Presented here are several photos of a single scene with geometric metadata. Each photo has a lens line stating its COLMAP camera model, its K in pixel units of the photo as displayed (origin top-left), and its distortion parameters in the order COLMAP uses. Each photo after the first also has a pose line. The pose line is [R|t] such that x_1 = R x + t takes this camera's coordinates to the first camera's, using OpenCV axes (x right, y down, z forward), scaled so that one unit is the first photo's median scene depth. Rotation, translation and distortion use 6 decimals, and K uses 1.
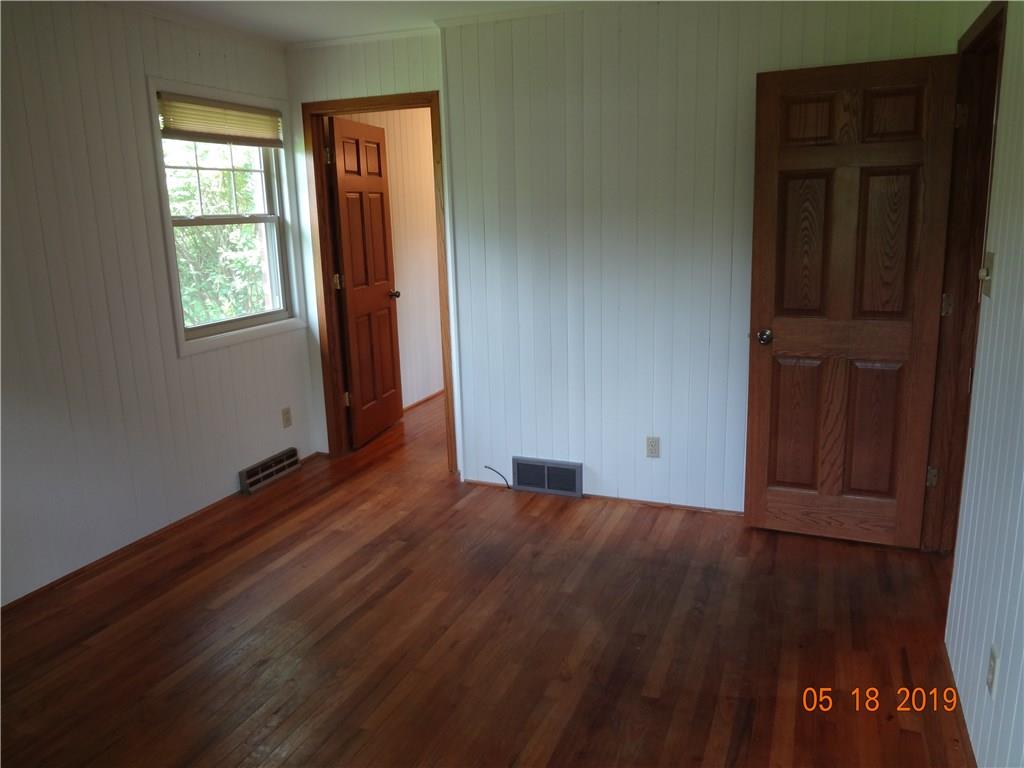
lens RADIAL K [[755.5, 0, 512.0], [0, 755.5, 384.0], [0, 0, 1]] dist [-0.060602, 0.011611]
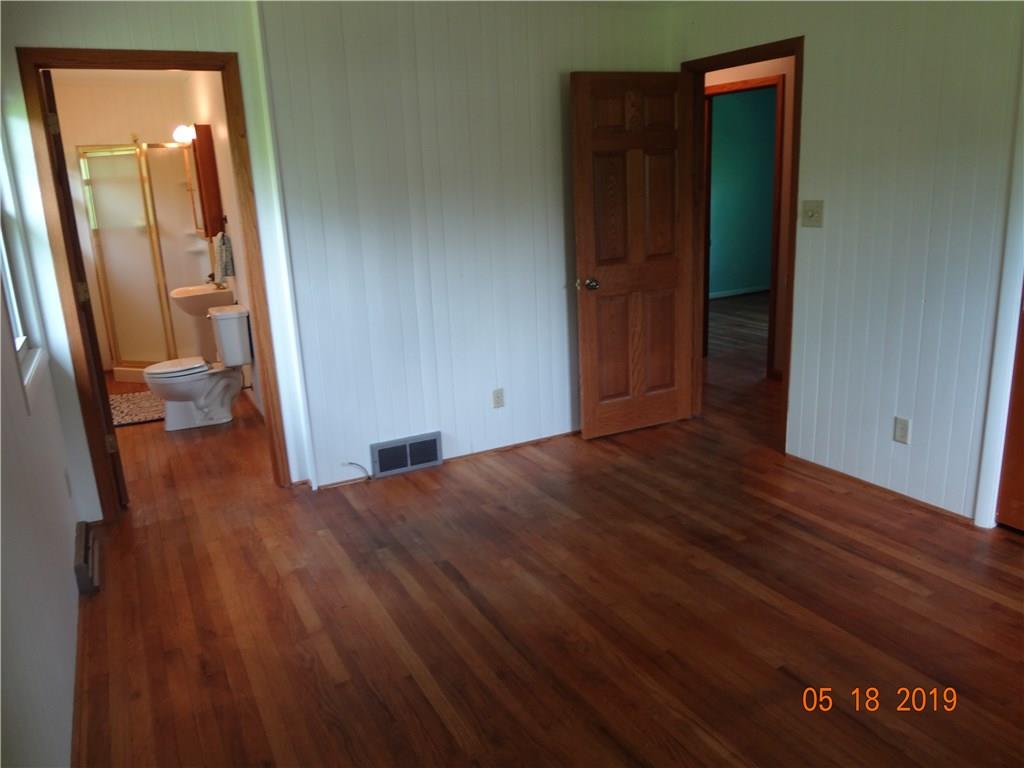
lens RADIAL K [[755.5, 0, 512.0], [0, 755.5, 384.0], [0, 0, 1]] dist [-0.060602, 0.011611]
pose [[0.641922, -0.199969, 0.740235, -0.680255], [0.196486, 0.976059, 0.093285, -0.040515], [-0.741167, 0.085565, 0.665845, 0.256219]]
